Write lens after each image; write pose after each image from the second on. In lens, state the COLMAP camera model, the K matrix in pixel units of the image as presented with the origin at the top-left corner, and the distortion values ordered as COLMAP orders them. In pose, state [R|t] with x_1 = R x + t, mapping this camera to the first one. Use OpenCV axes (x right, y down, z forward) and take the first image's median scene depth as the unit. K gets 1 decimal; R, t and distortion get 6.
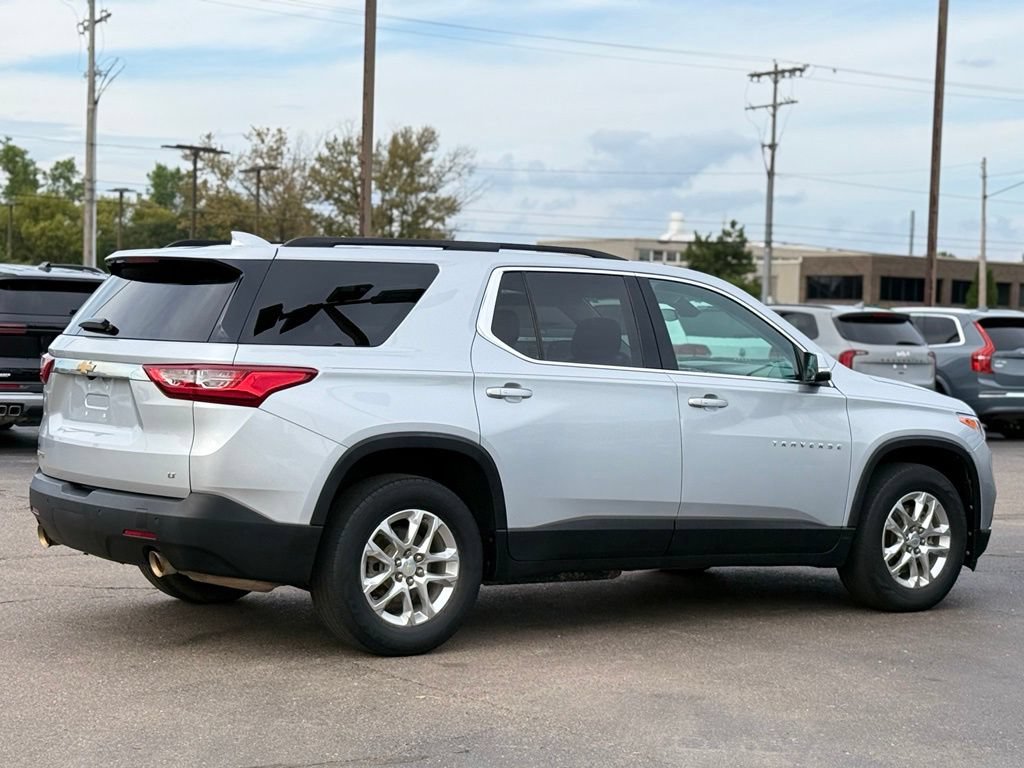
lens RADIAL K [[2086.8, 0, 512.0], [0, 2086.8, 384.0], [0, 0, 1]] dist [0.106641, 0.263259]
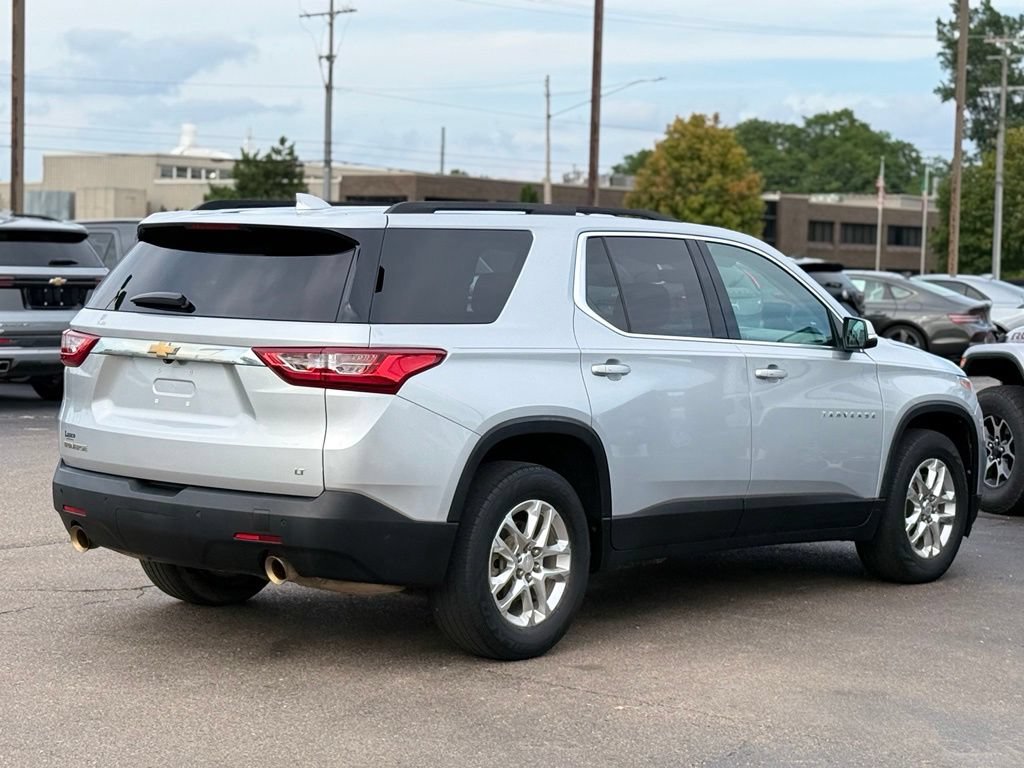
lens RADIAL K [[2239.1, 0, 512.0], [0, 2239.1, 384.0], [0, 0, 1]] dist [0.113673, 0.237862]
pose [[0.971106, -0.016883, 0.238050, -0.263965], [0.008692, 0.999335, 0.035413, -0.023567], [-0.238489, -0.032321, 0.970607, 0.043672]]
